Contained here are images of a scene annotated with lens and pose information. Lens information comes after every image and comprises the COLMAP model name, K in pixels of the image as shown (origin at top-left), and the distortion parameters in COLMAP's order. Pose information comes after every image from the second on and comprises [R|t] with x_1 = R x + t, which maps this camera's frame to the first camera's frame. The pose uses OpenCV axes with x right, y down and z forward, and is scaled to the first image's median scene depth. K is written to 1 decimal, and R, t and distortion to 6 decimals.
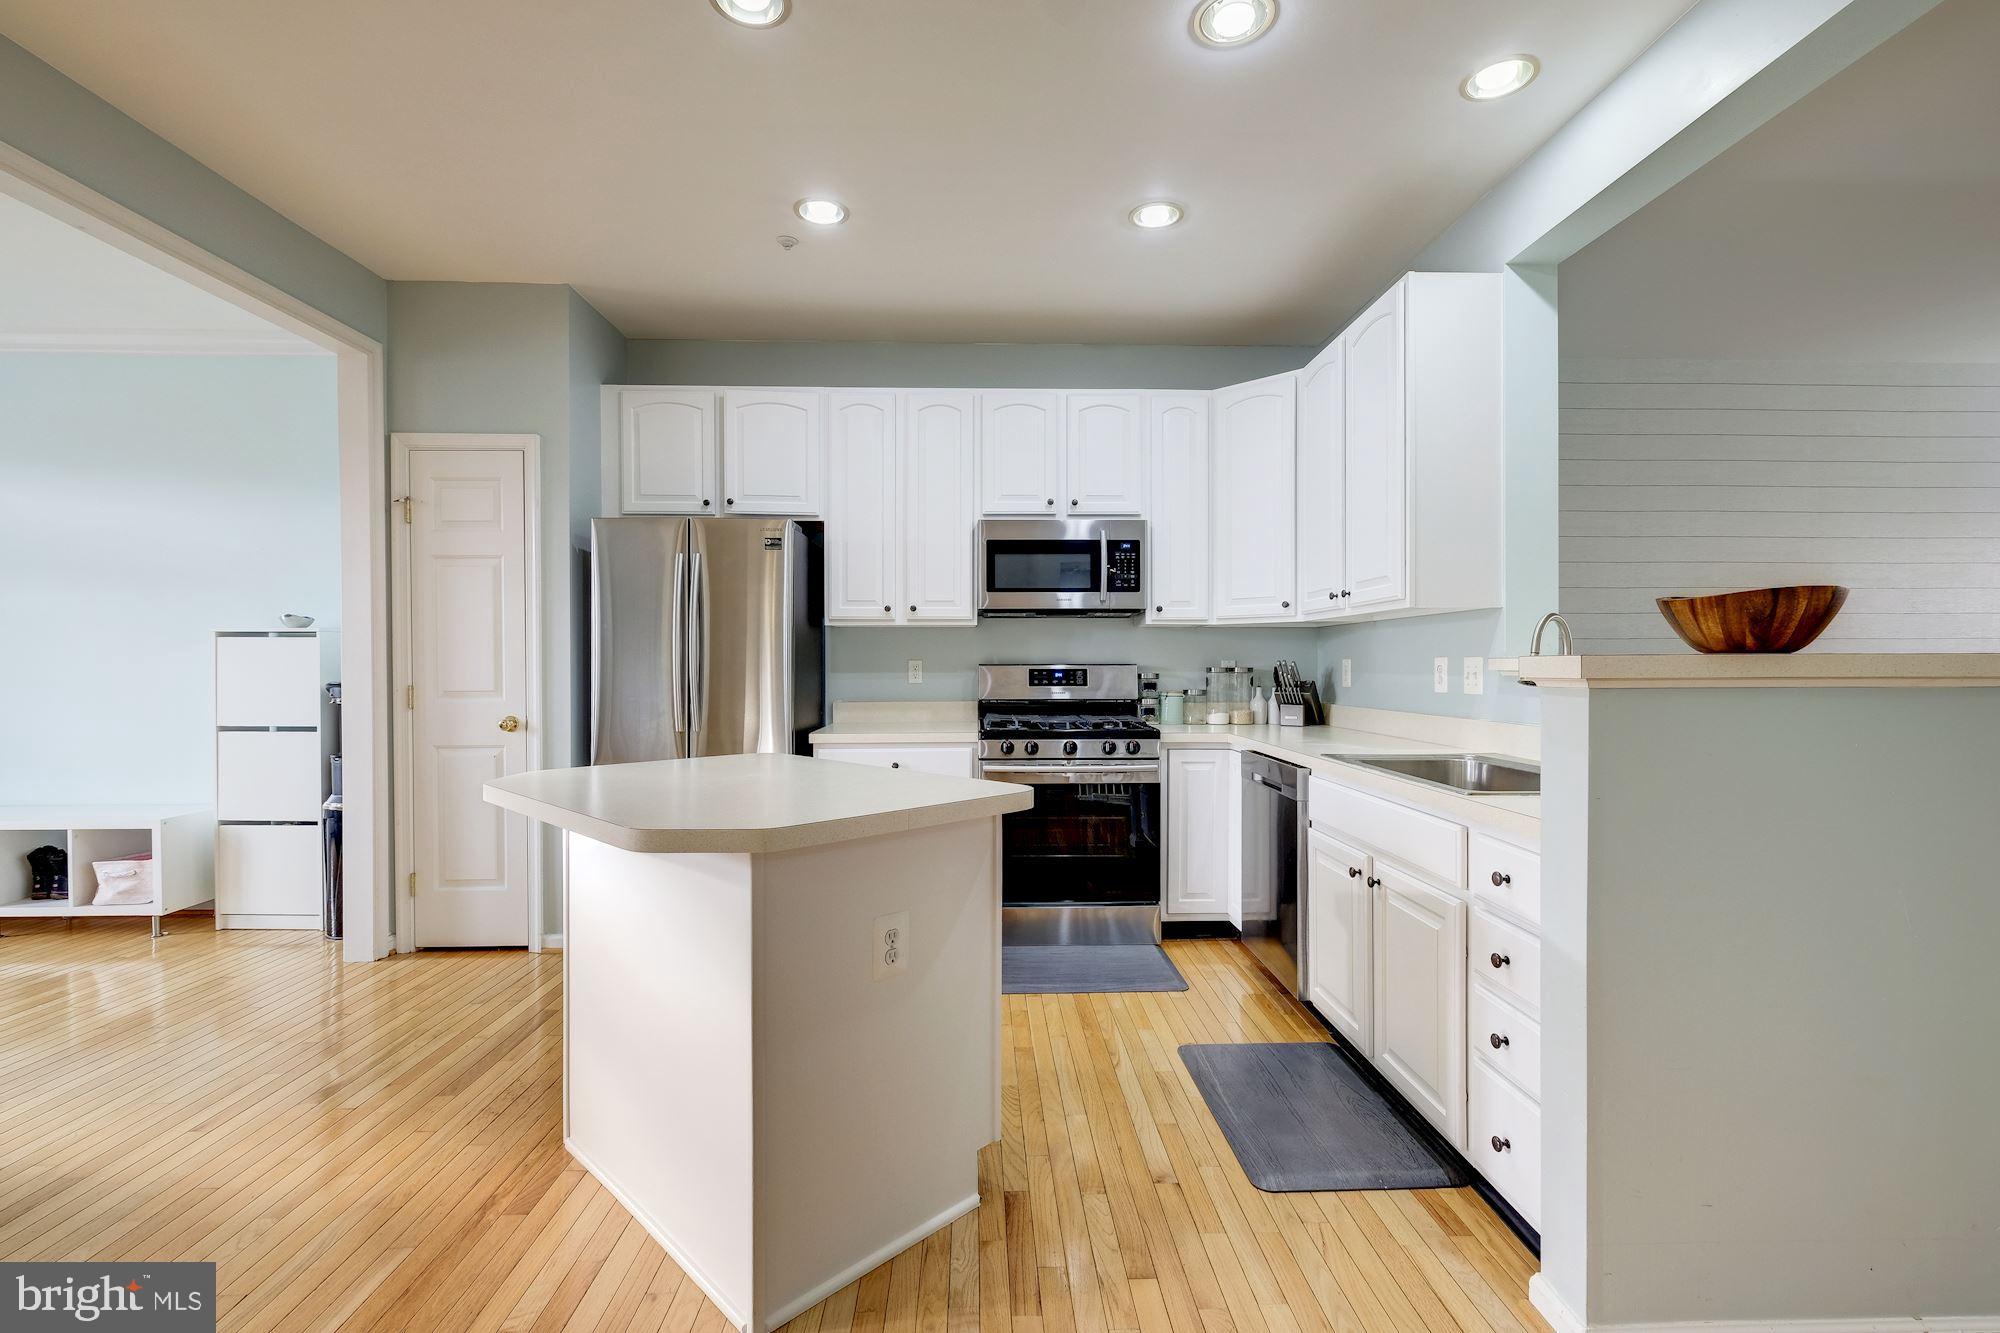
lens RADIAL K [[884.5, 0, 1010.6], [0, 884.5, 675.2], [0, 0, 1]] dist [-0.002264, -0.000092]
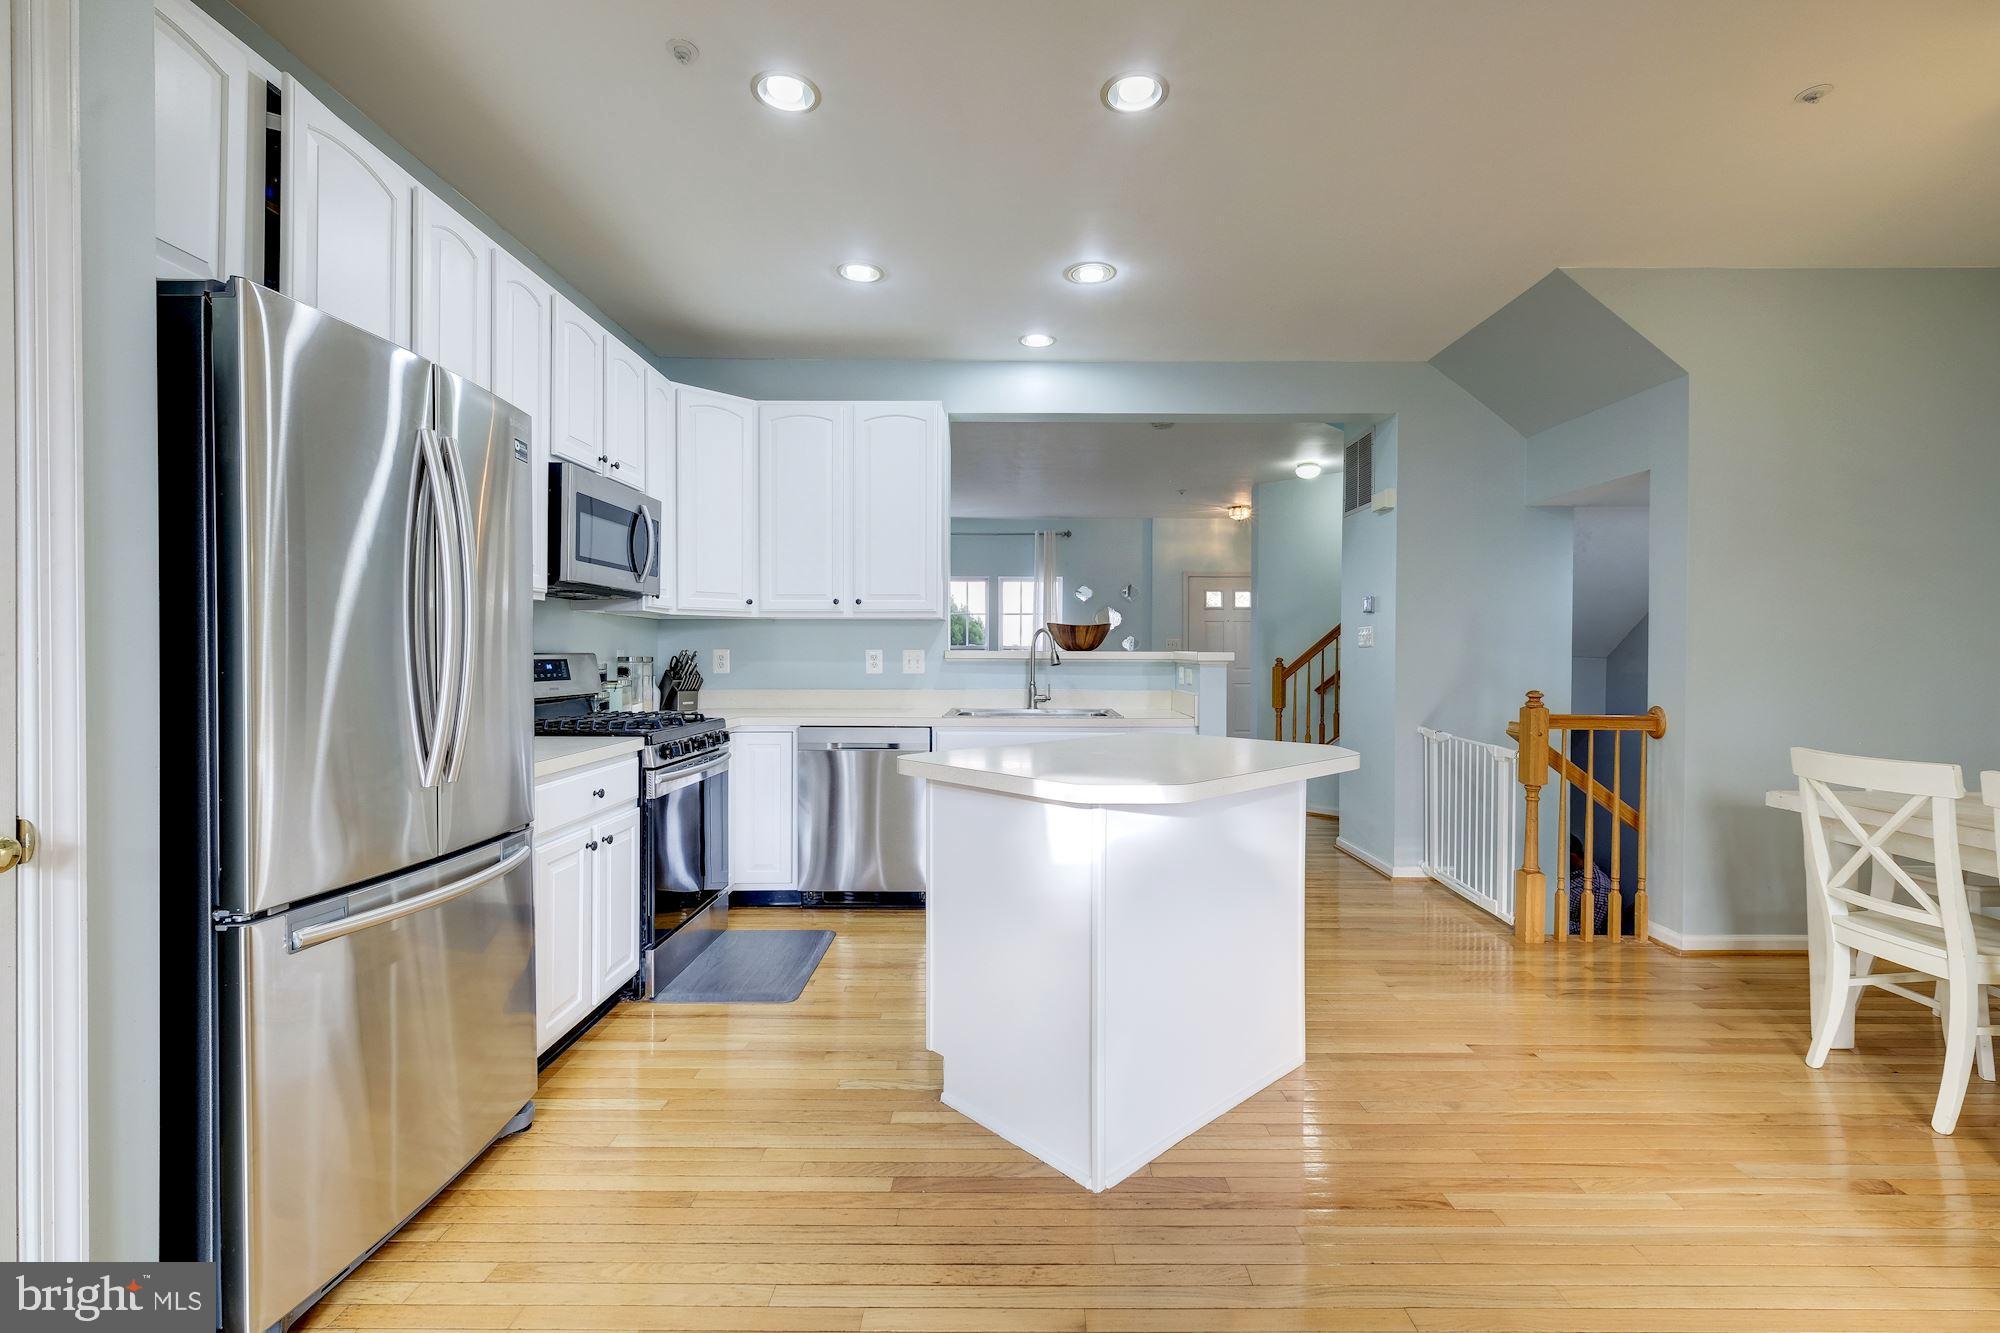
lens RADIAL K [[884.5, 0, 1010.6], [0, 884.5, 675.2], [0, 0, 1]] dist [-0.002264, -0.000092]
pose [[0.022355, -0.022795, 0.999490, -0.784248], [0.008842, 0.999705, 0.022602, -0.007102], [-0.999711, 0.008332, 0.022550, 0.601074]]
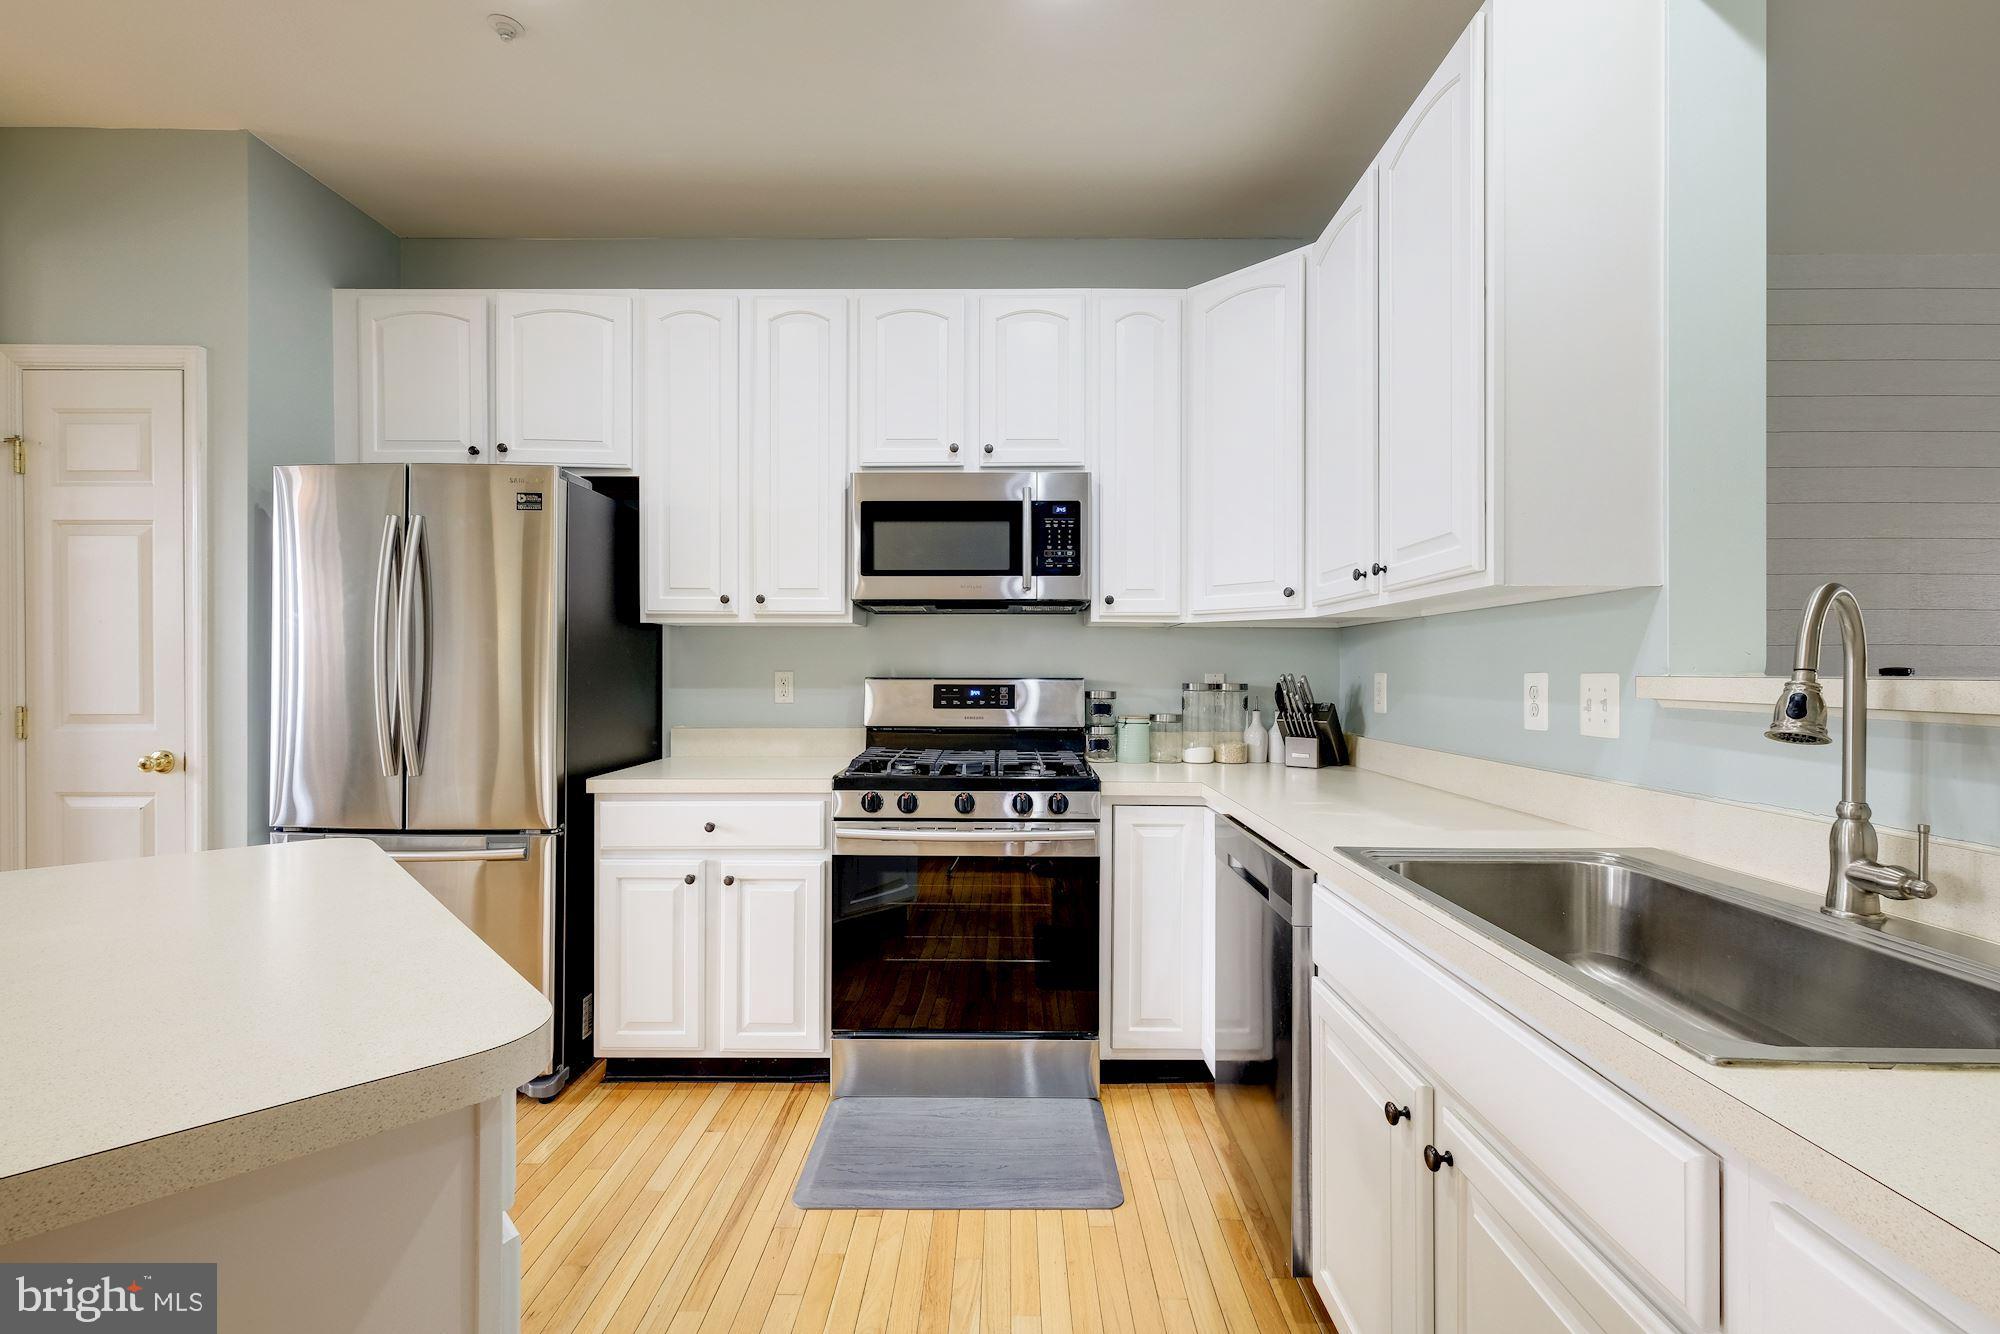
lens RADIAL K [[884.5, 0, 1010.6], [0, 884.5, 675.7], [0, 0, 1]] dist [-0.002264, -0.000092]
pose [[0.999462, 0.003999, -0.032549, 0.114560], [-0.004243, 0.999963, -0.007436, -0.009684], [0.032518, 0.007570, 0.999442, 0.302133]]
